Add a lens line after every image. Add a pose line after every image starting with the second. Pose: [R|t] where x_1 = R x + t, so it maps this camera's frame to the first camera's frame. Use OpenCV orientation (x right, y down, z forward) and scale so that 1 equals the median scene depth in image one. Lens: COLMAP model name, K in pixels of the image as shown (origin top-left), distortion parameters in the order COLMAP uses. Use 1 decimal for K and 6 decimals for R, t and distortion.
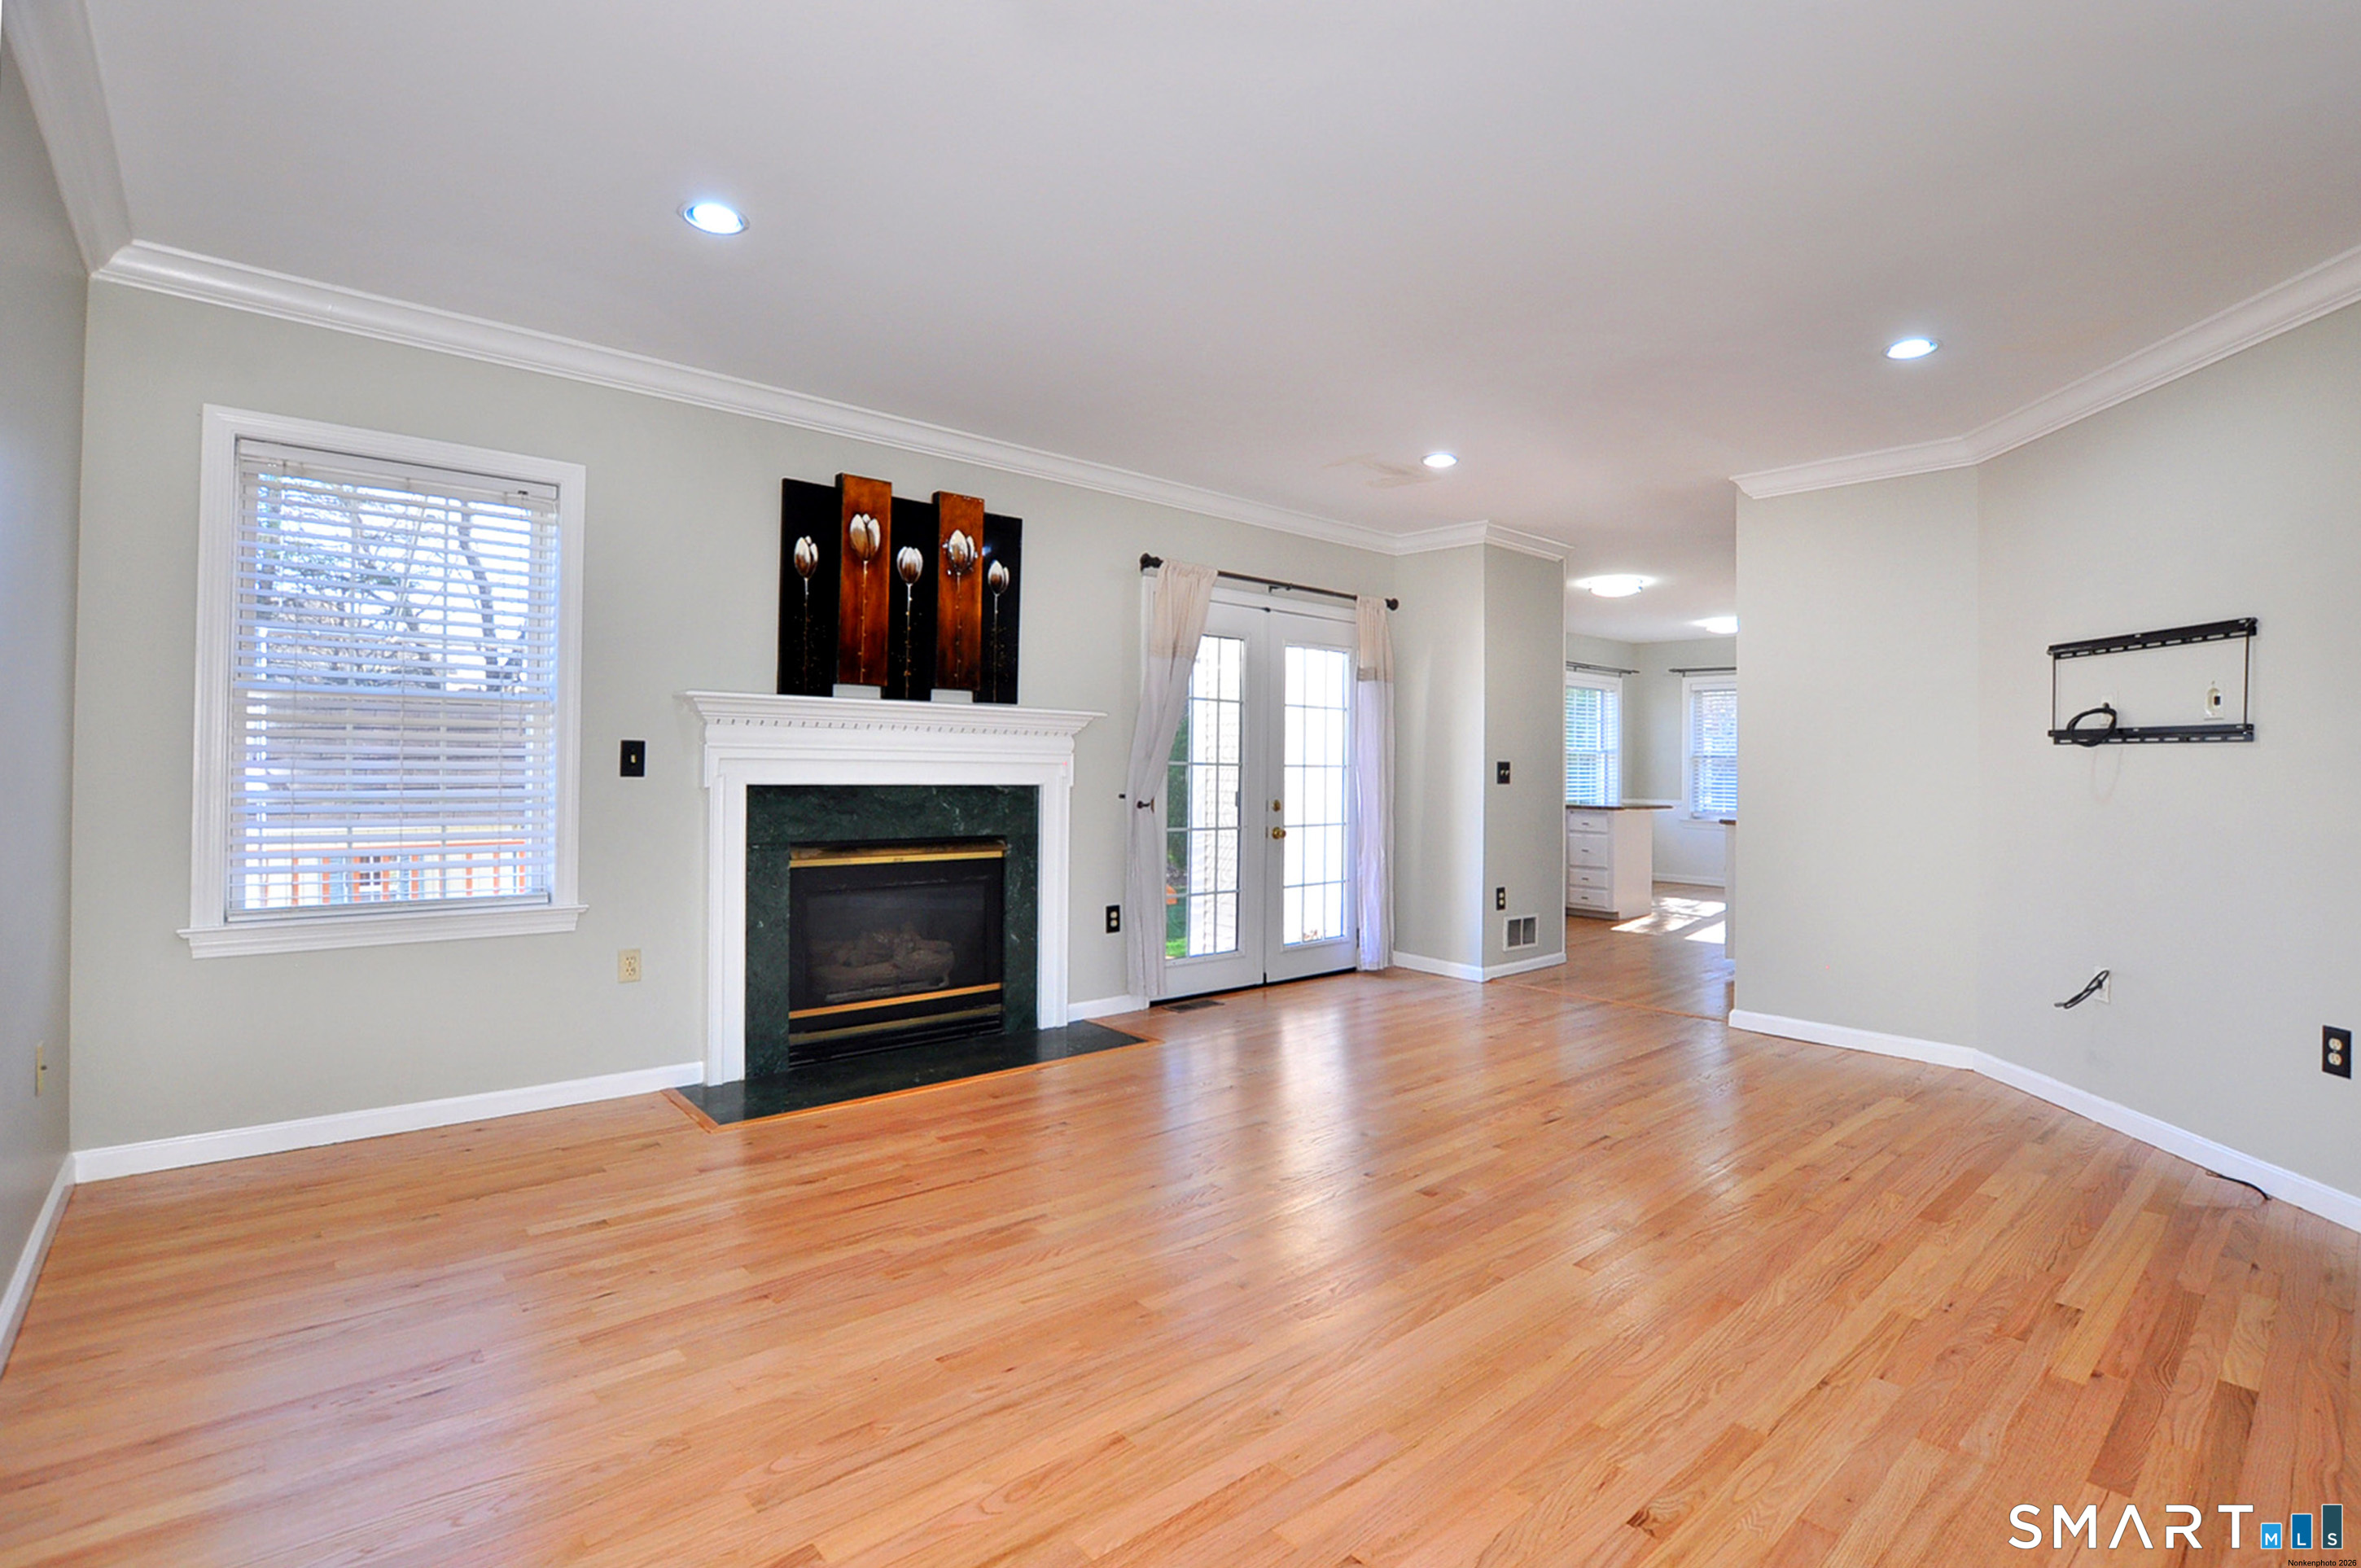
lens RADIAL K [[1083.4, 0, 1177.5], [0, 1083.4, 704.3], [0, 0, 1]] dist [-0.032749, 0.000145]
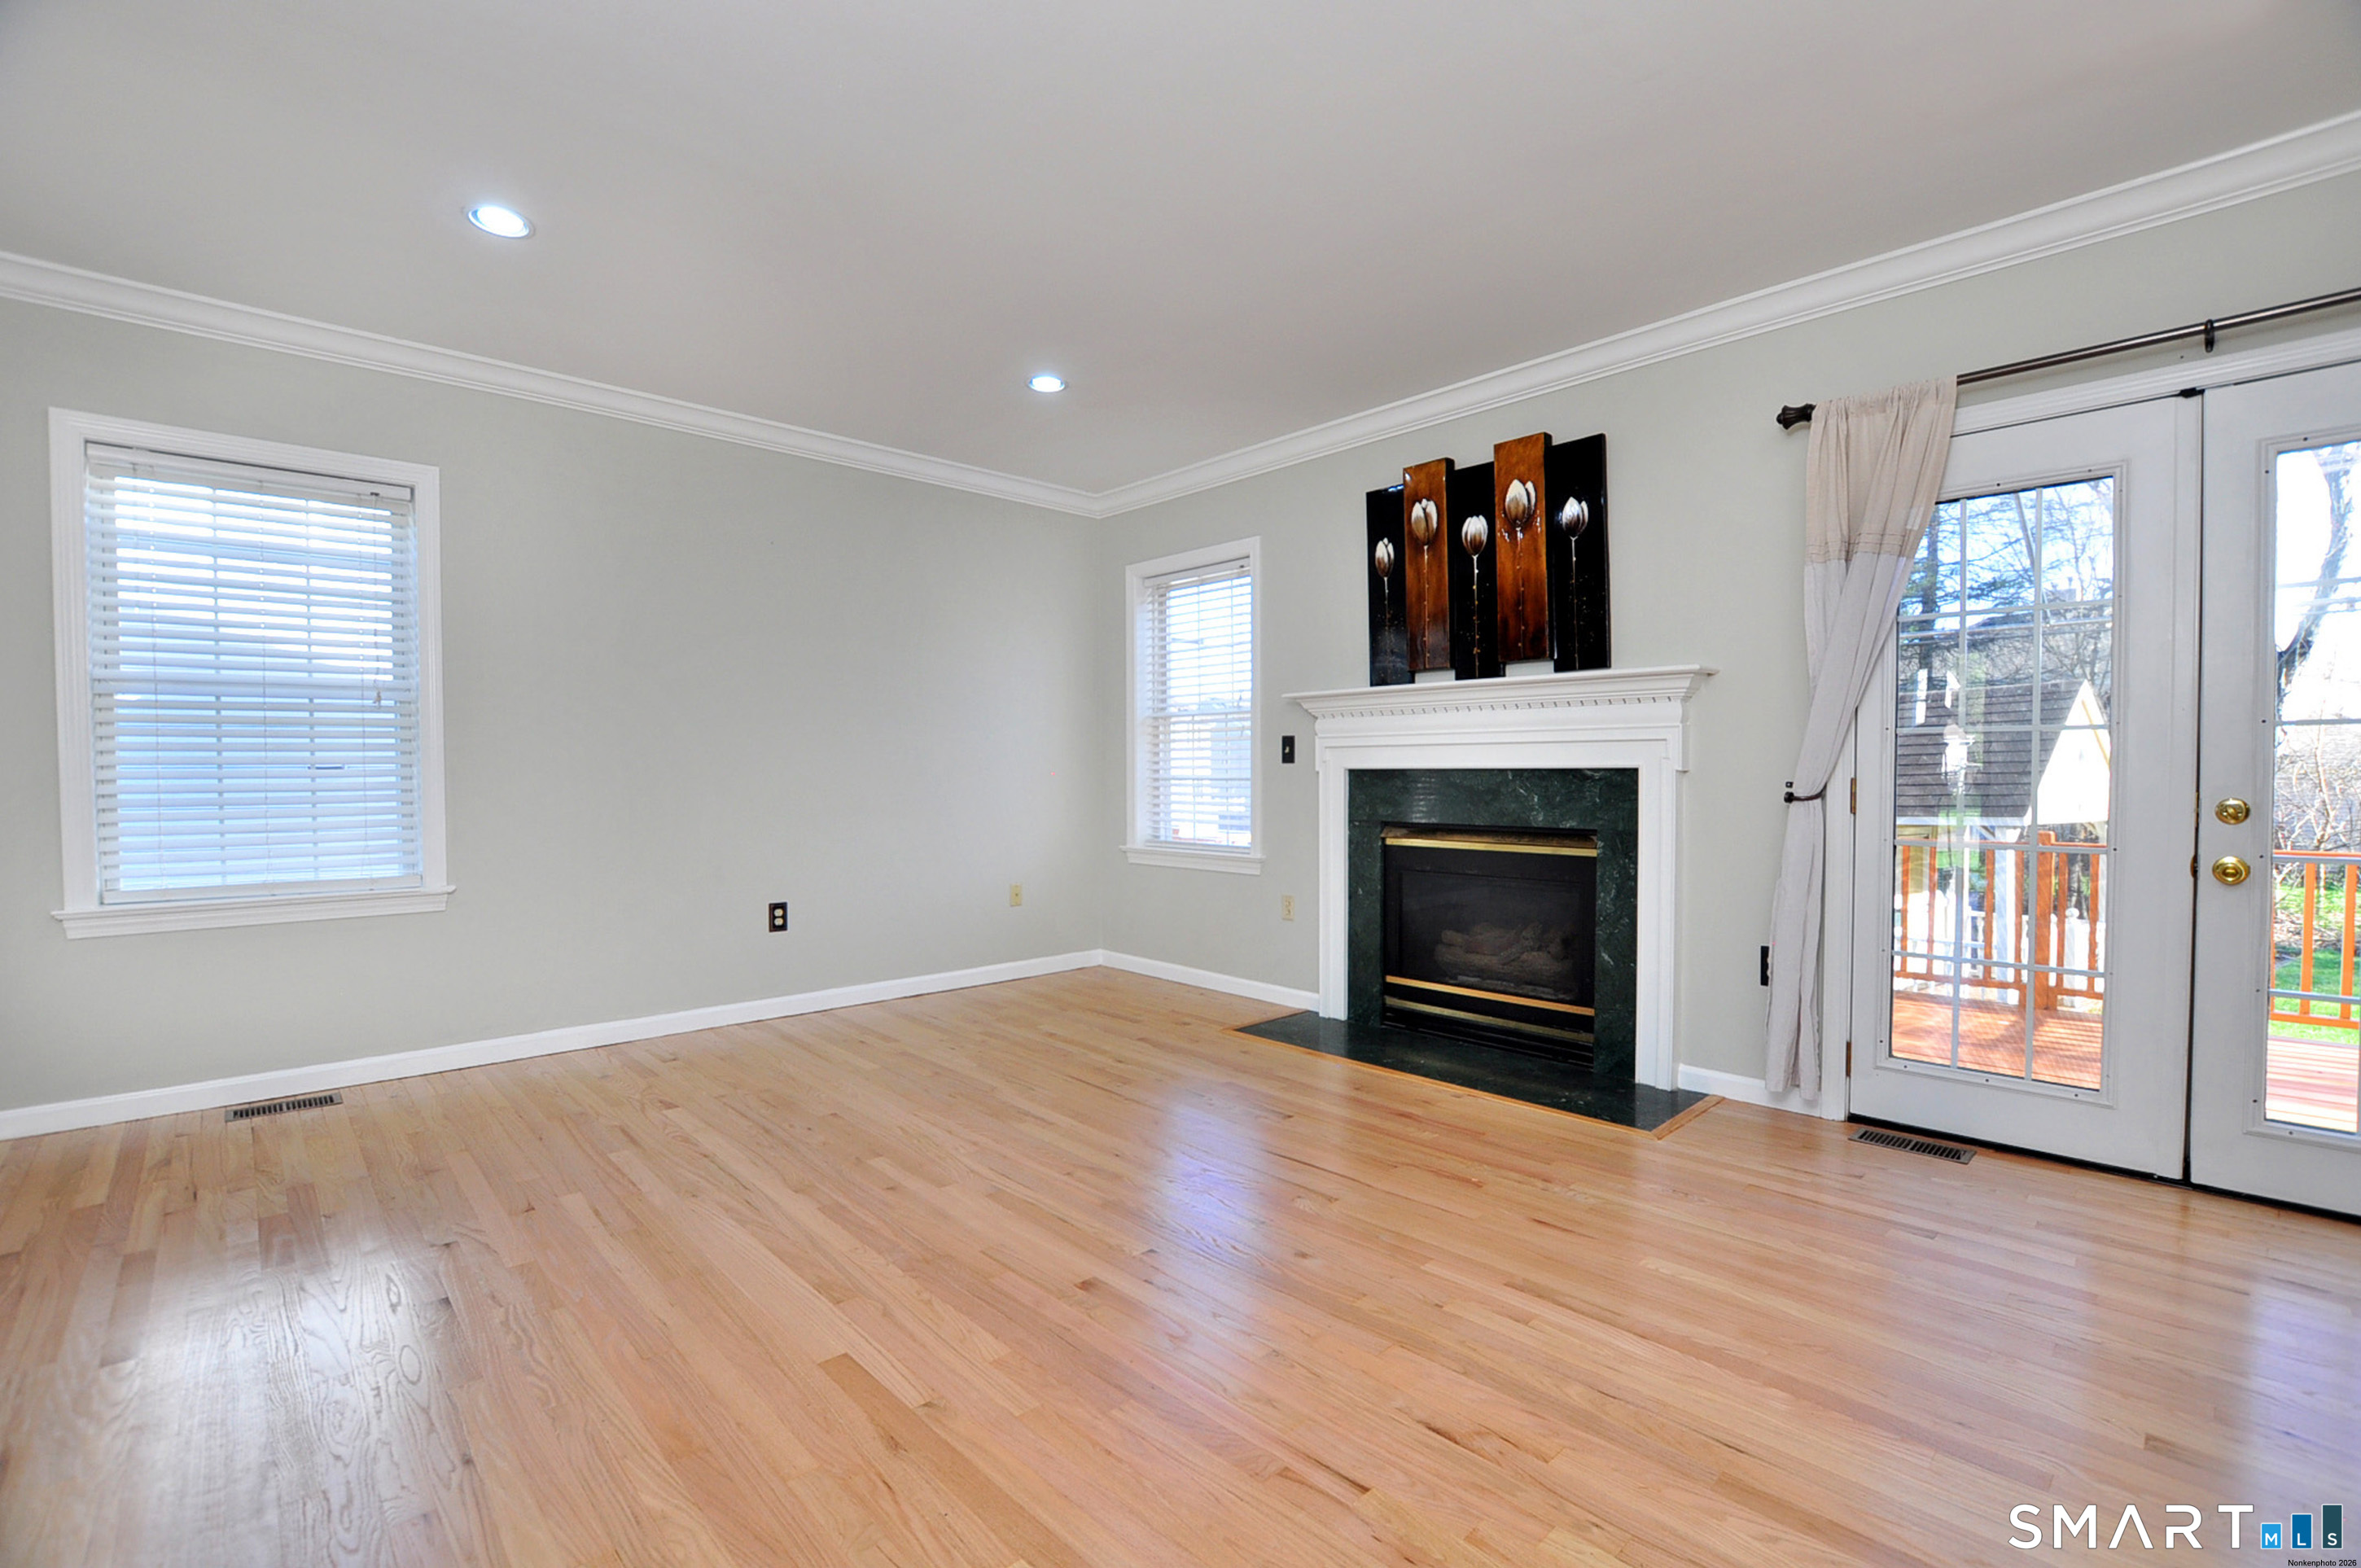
lens RADIAL K [[1051.5, 0, 1190.4], [0, 1051.5, 762.0], [0, 0, 1]] dist [-0.030634, 0.000140]
pose [[0.047514, -0.020070, -0.998669, 0.649102], [0.060795, 0.998003, -0.017164, 0.068832], [0.997019, -0.059898, 0.048639, 0.701000]]
